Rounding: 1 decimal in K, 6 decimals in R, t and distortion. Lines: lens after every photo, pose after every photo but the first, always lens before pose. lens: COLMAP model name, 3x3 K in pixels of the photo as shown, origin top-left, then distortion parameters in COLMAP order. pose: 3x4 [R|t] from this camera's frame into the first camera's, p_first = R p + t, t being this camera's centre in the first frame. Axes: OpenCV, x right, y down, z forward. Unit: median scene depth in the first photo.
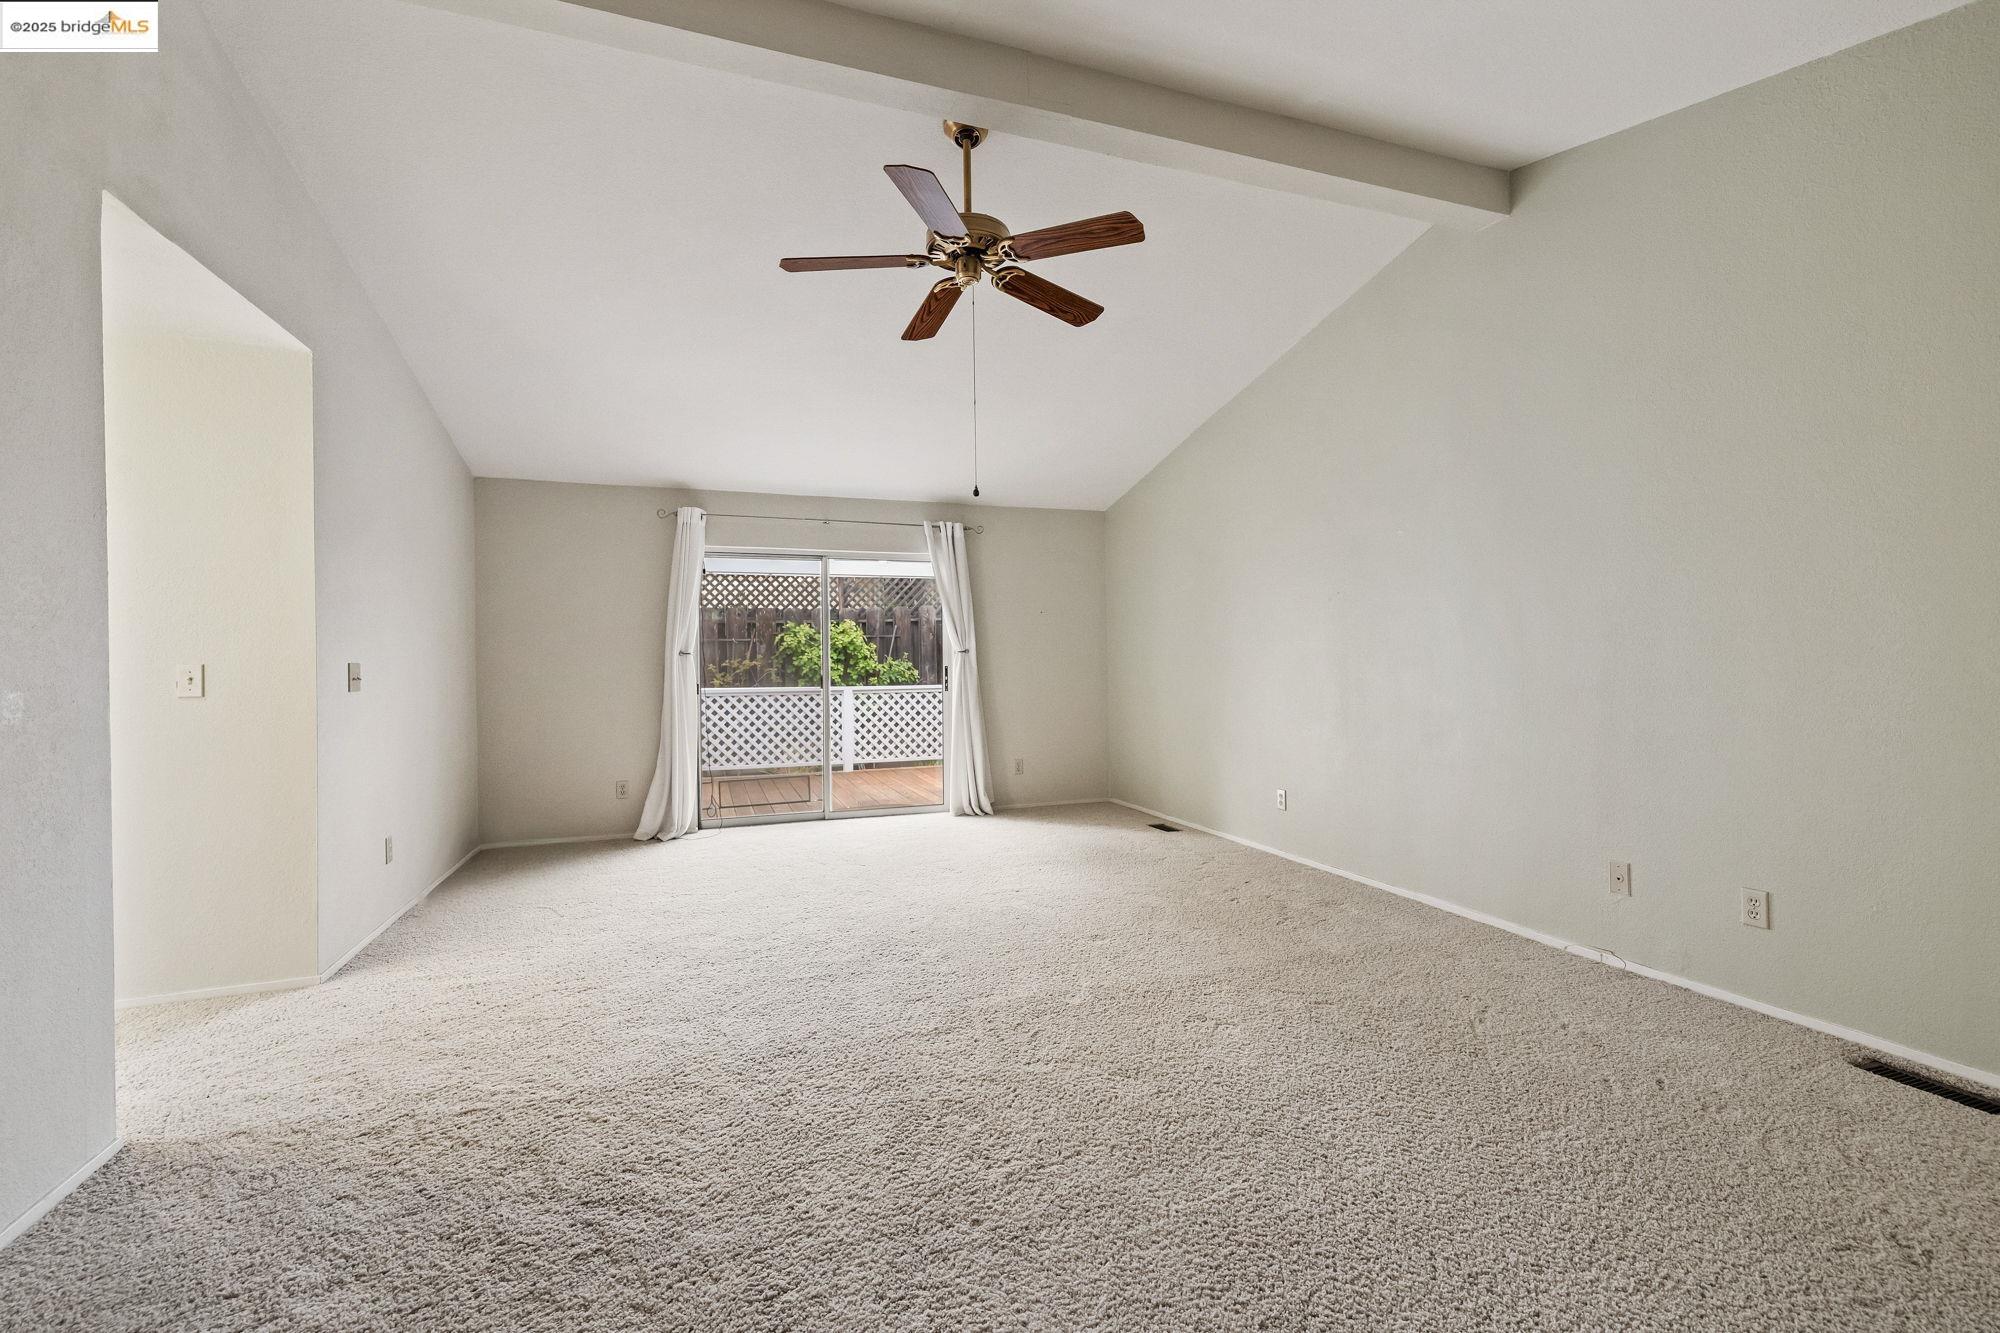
lens RADIAL K [[845.6, 0, 998.2], [0, 845.6, 657.7], [0, 0, 1]] dist [0.000099, -0.000152]
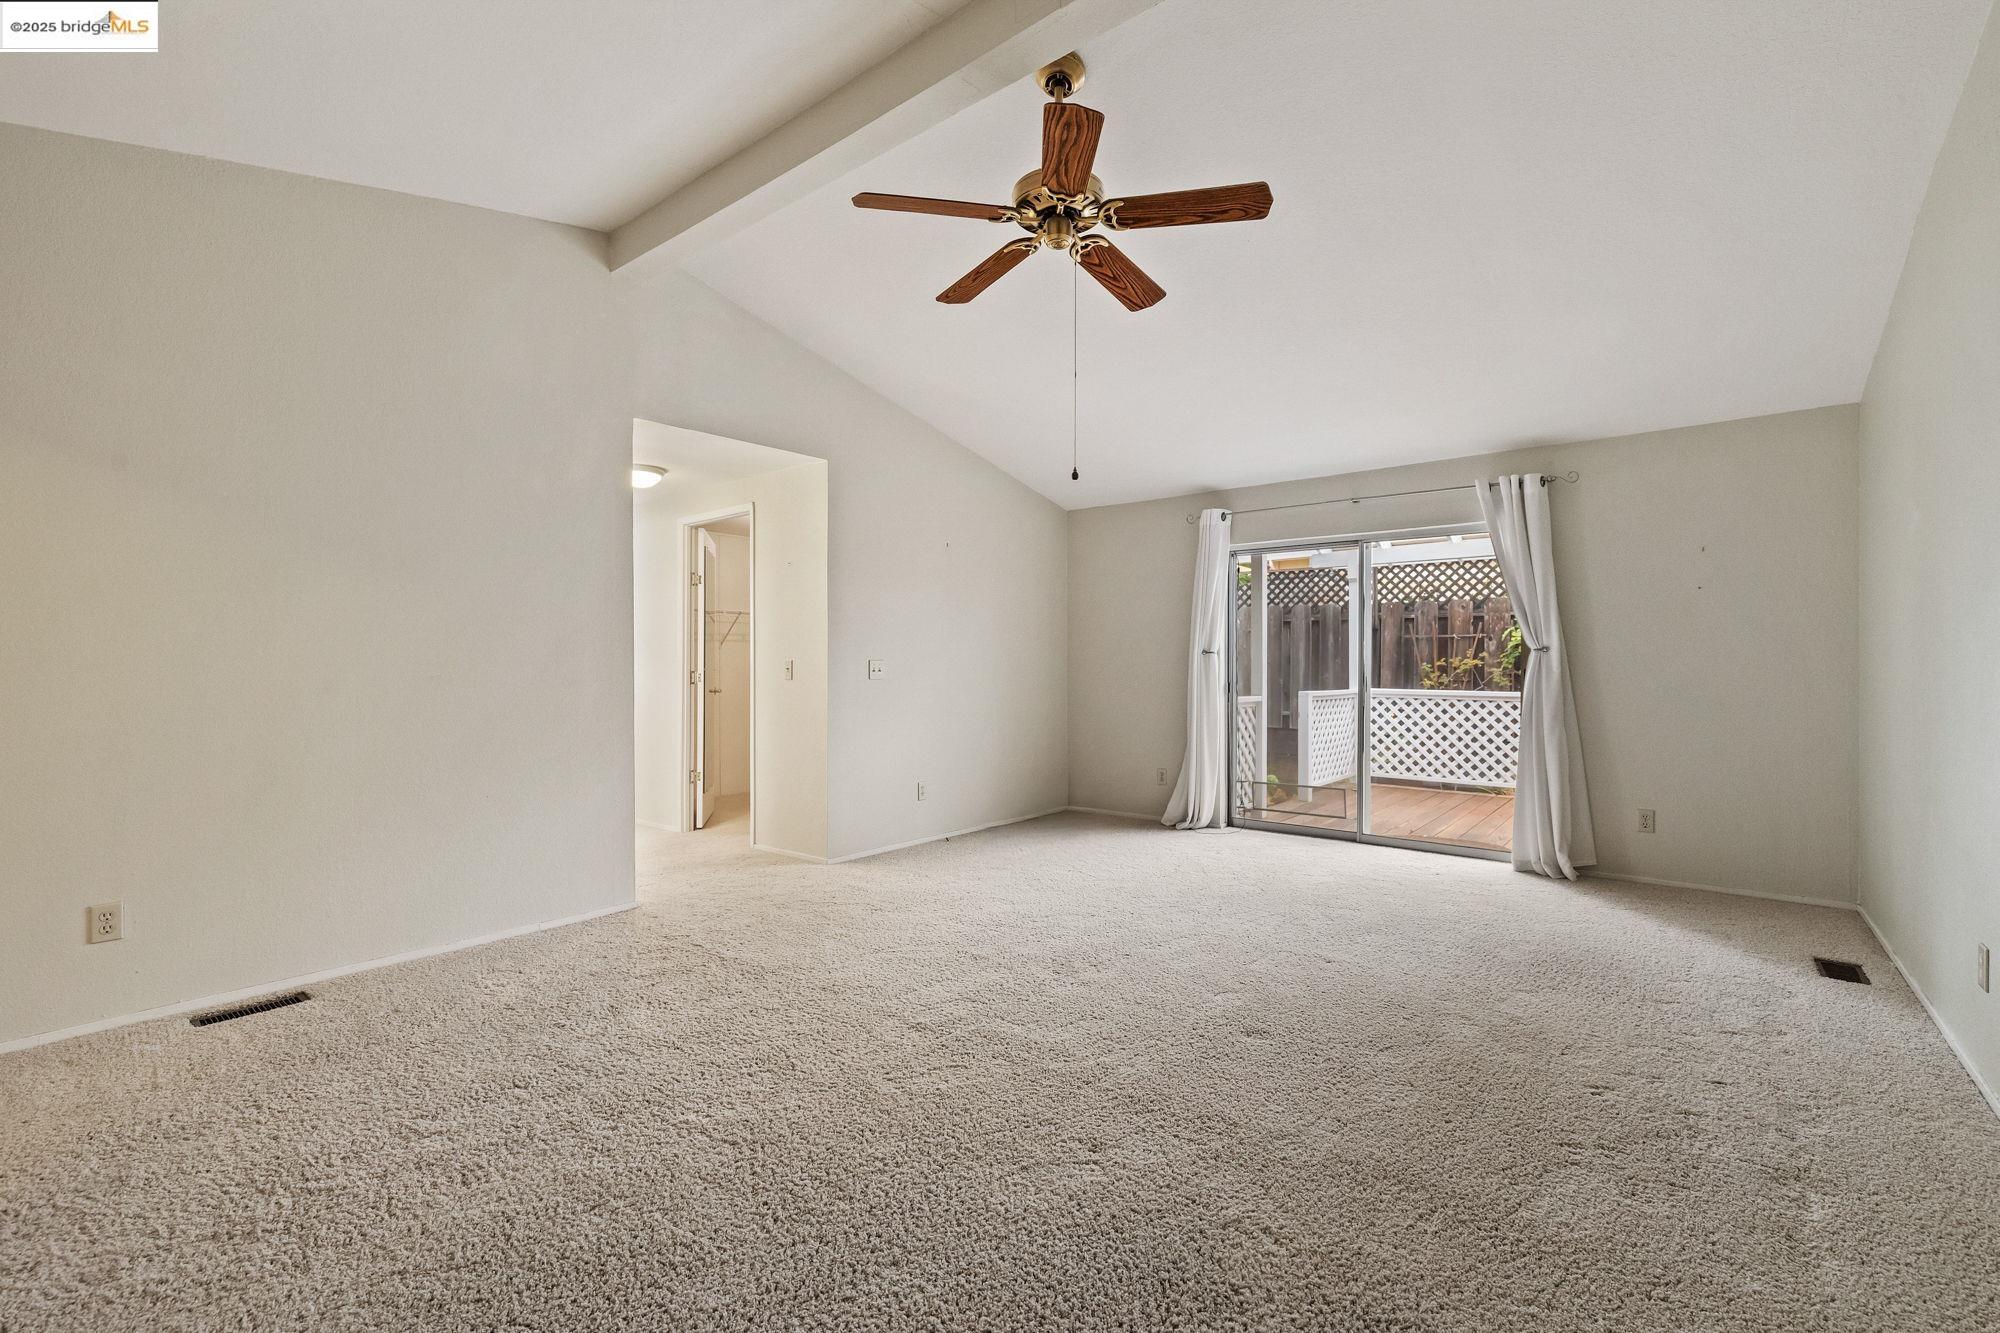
lens RADIAL K [[844.1, 0, 1000.0], [0, 844.1, 666.5], [0, 0, 1]] dist [0.001090, -0.000128]
pose [[0.521173, 0.013626, -0.853342, 0.369991], [-0.001927, 0.999889, 0.014789, -0.002760], [0.853449, -0.006063, 0.521141, 0.244914]]
